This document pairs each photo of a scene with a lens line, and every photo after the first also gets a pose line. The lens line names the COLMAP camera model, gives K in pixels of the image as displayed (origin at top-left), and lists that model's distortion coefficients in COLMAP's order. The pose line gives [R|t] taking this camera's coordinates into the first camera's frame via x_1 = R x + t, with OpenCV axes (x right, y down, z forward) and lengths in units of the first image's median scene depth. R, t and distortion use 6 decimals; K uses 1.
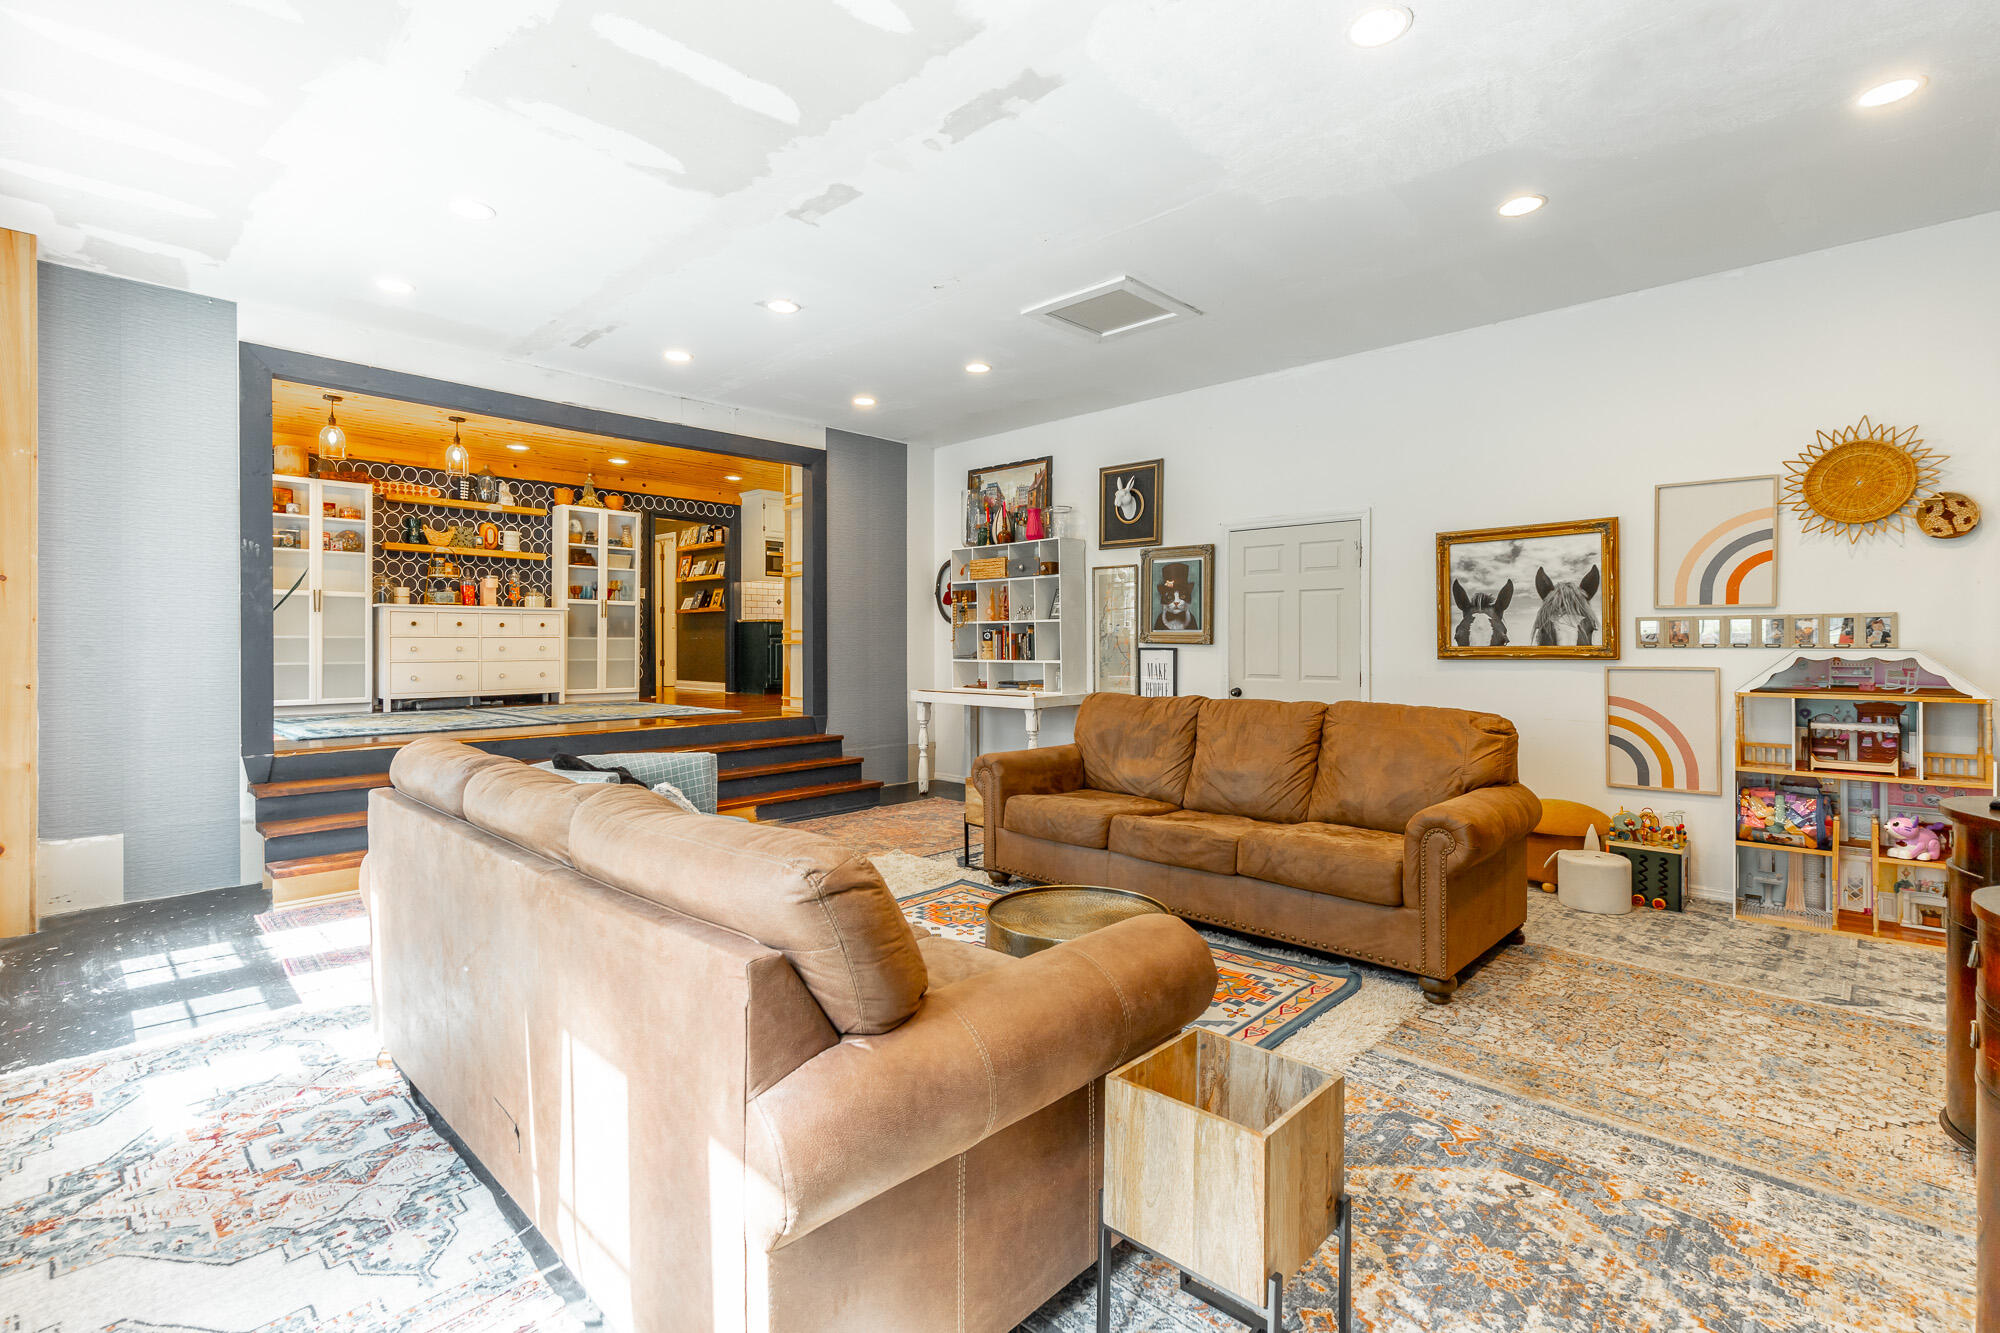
lens RADIAL K [[905.1, 0, 1010.3], [0, 905.1, 644.0], [0, 0, 1]] dist [0.009541, -0.001201]
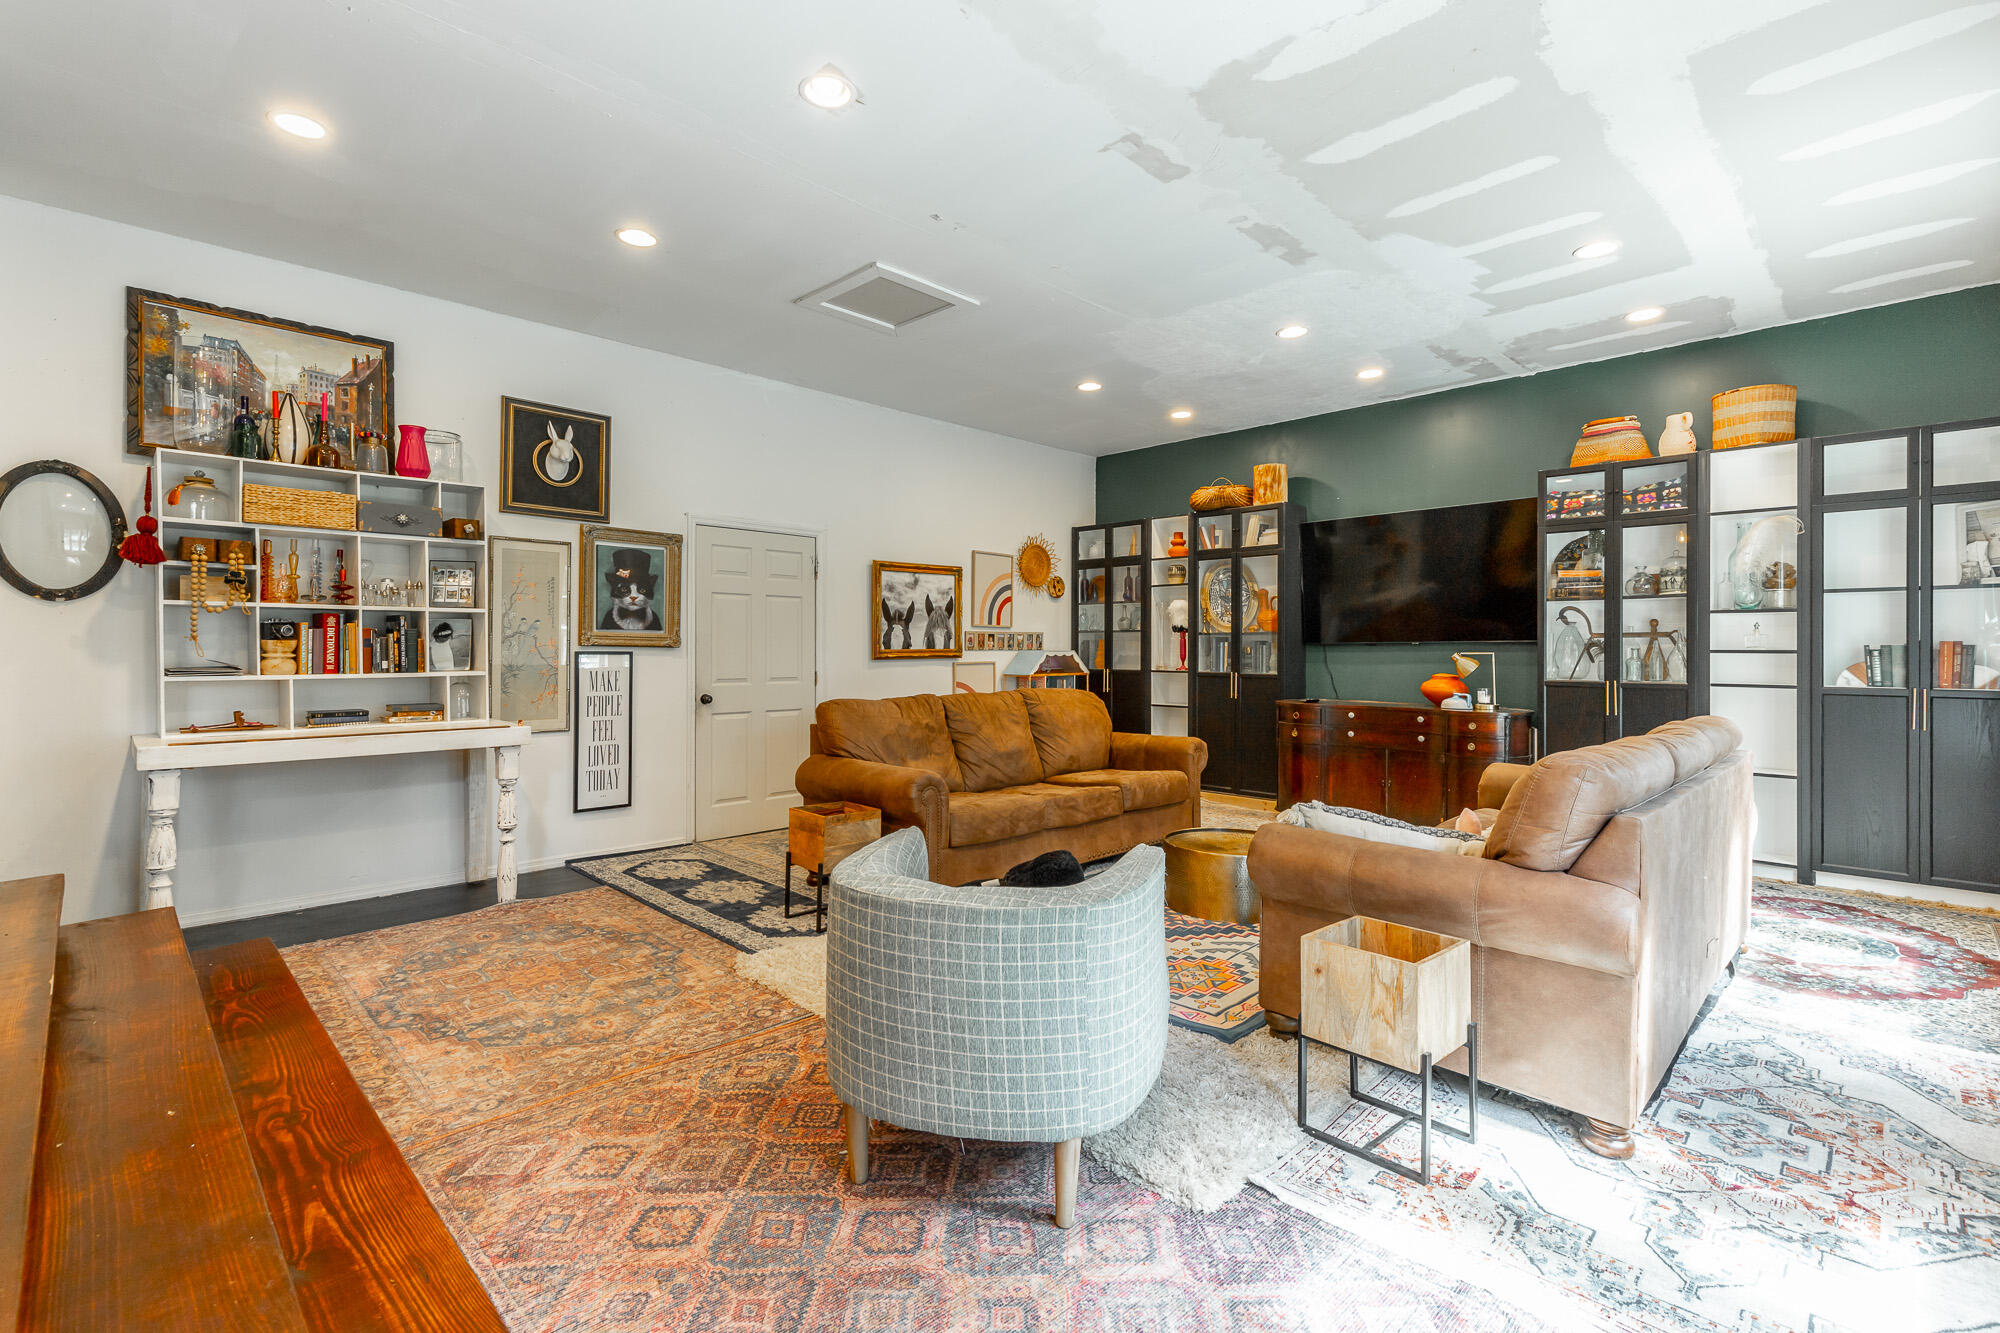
lens RADIAL K [[905.1, 0, 991.3], [0, 905.1, 649.4], [0, 0, 1]] dist [0.009541, -0.001201]
pose [[0.031453, 0.001709, 0.999504, -0.635622], [0.000784, 0.999998, -0.001734, 0.003860], [-0.999505, 0.000838, 0.031452, 0.643522]]
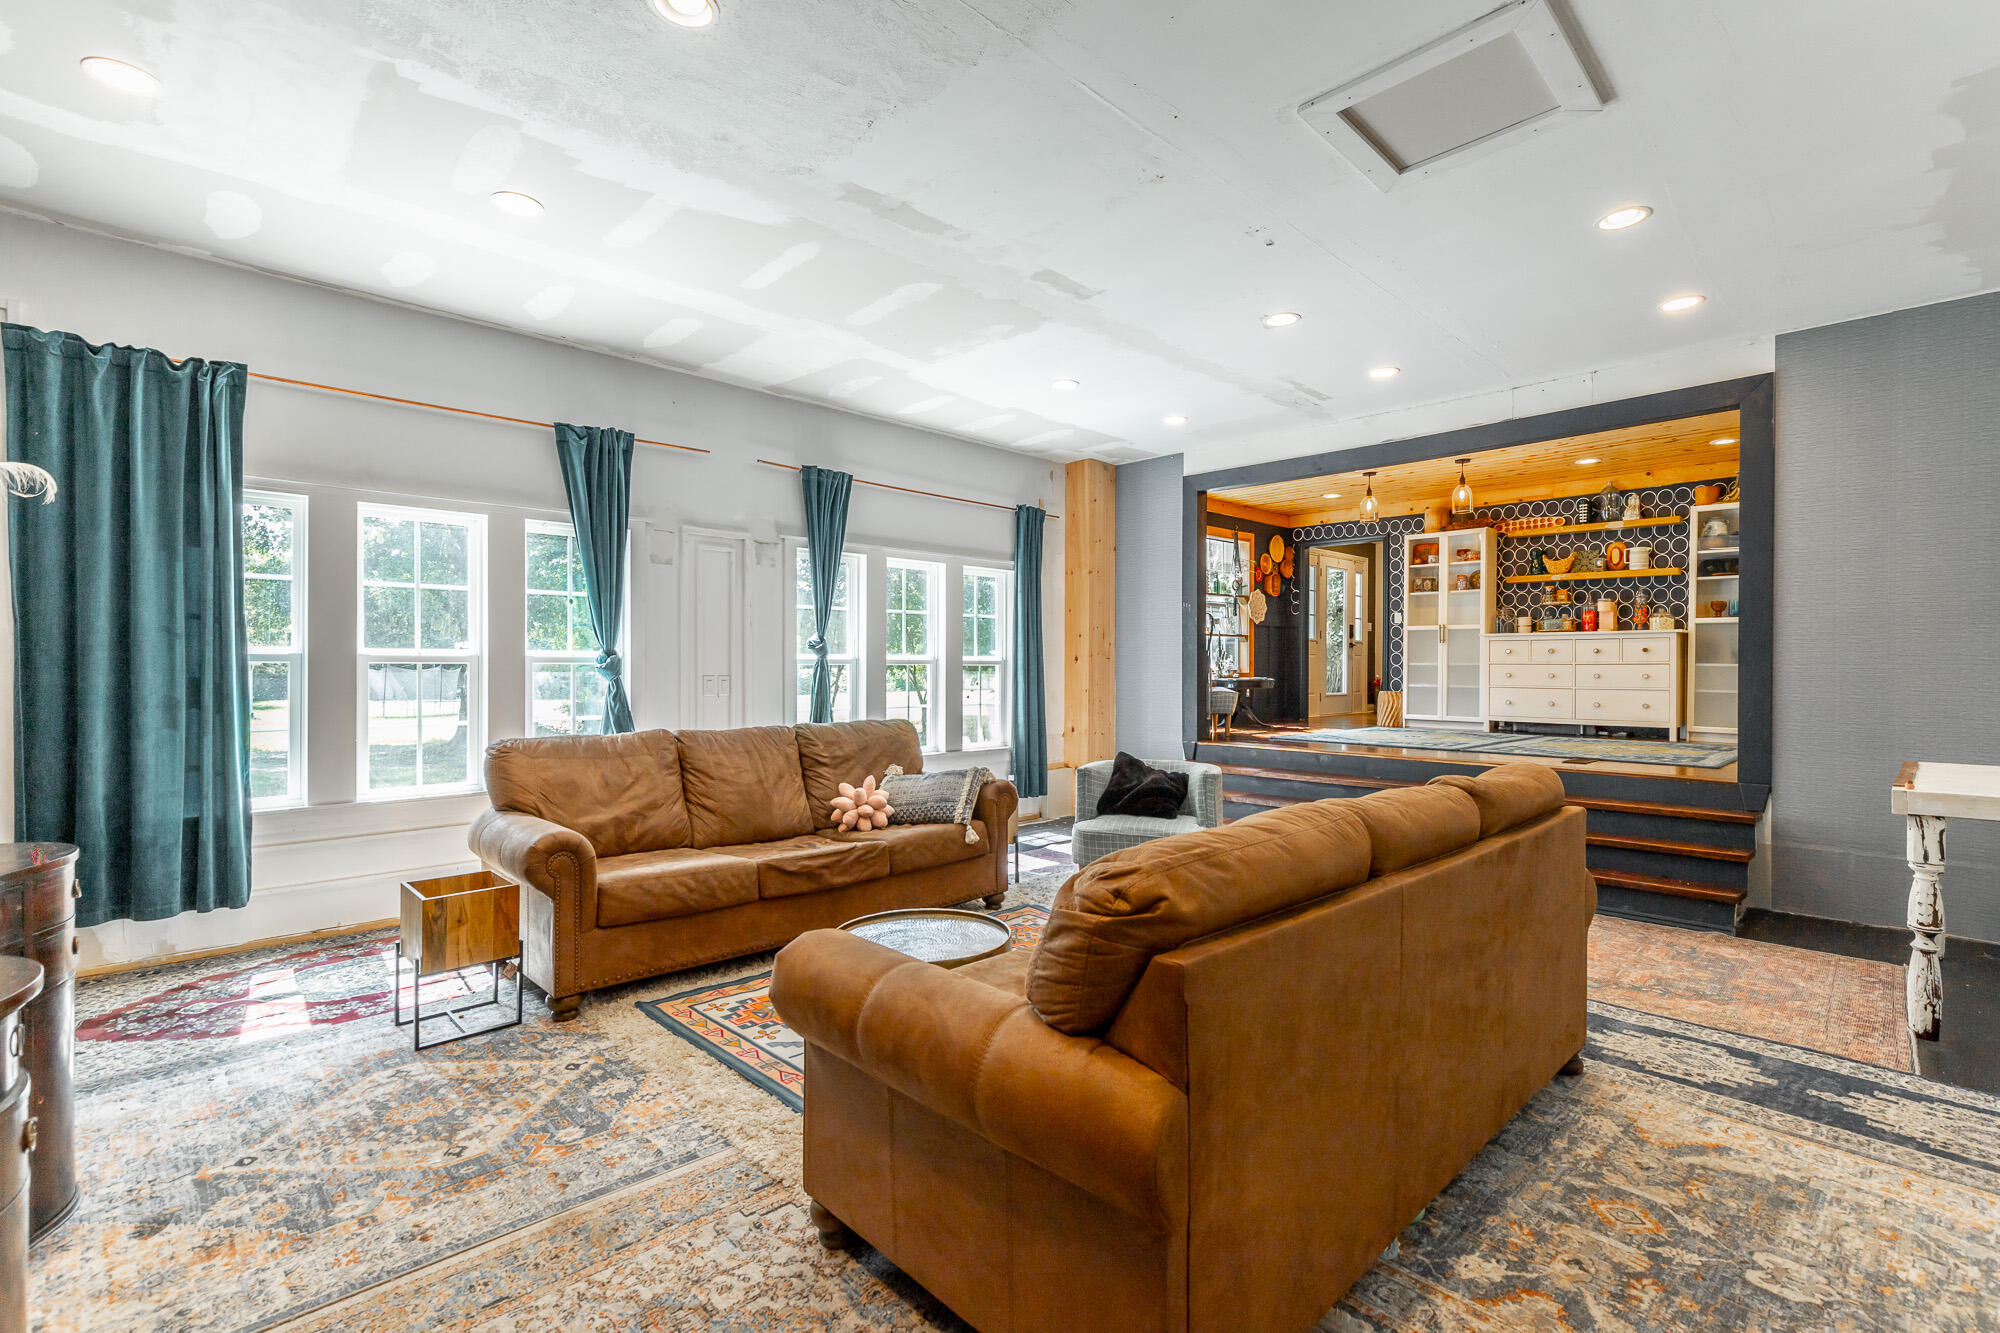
lens RADIAL K [[905.1, 0, 999.1], [0, 905.1, 668.8], [0, 0, 1]] dist [0.009541, -0.001201]
pose [[-0.046199, 0.003761, -0.998925, 0.531954], [-0.004735, 0.999981, 0.003984, -0.004115], [0.998921, 0.004914, -0.046180, 0.552415]]
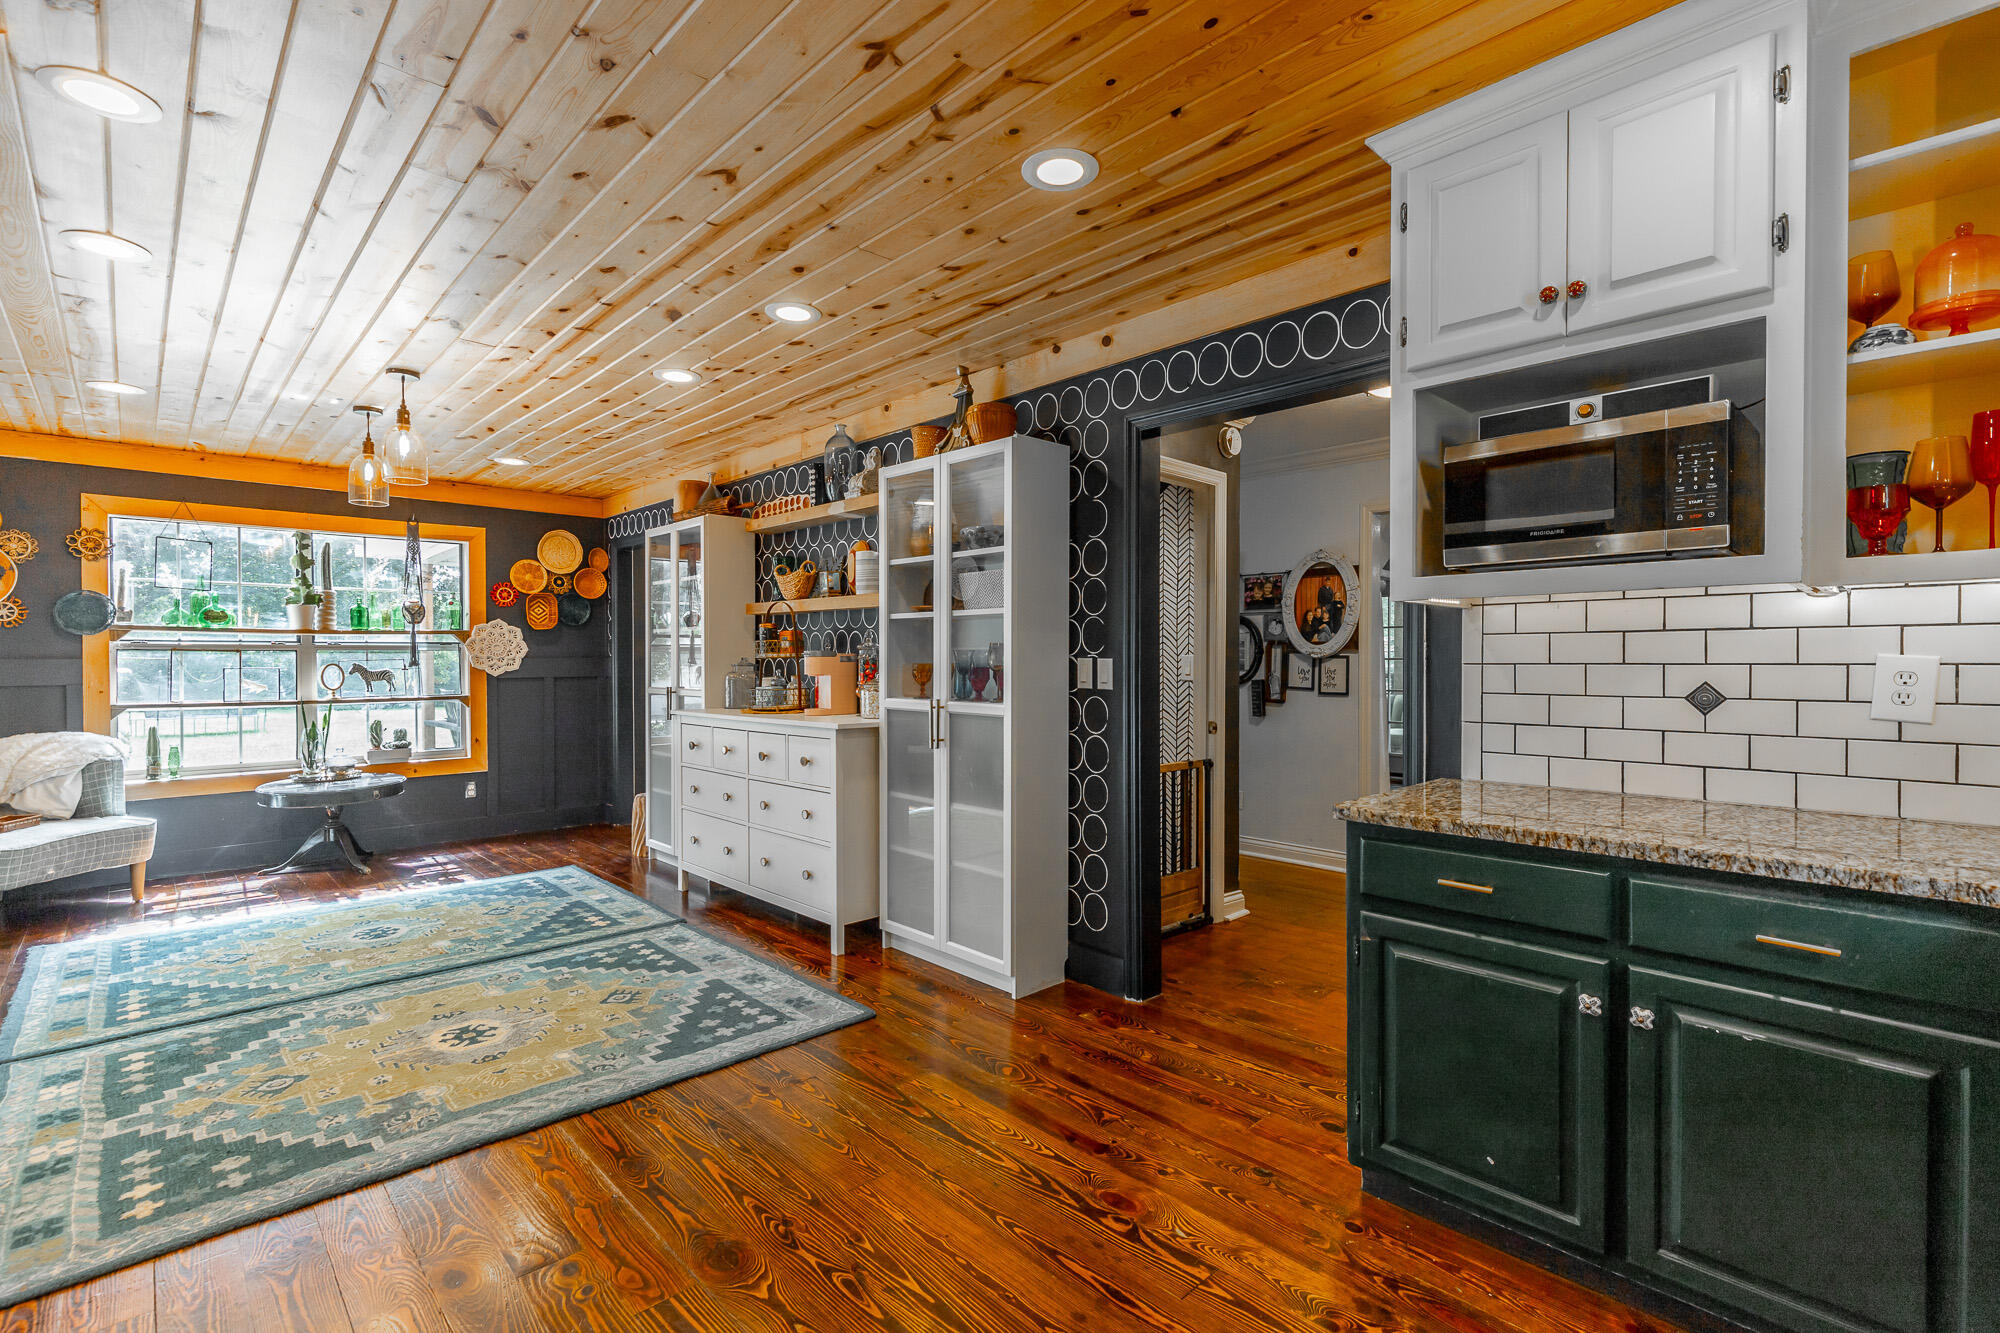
lens RADIAL K [[905.1, 0, 1005.8], [0, 905.1, 665.5], [0, 0, 1]] dist [0.009541, -0.001201]
pose [[-0.046808, 0.008227, -0.998870, -0.118713], [0.002444, 0.999964, 0.008122, -0.093975], [0.998901, -0.002061, -0.046827, 1.493243]]
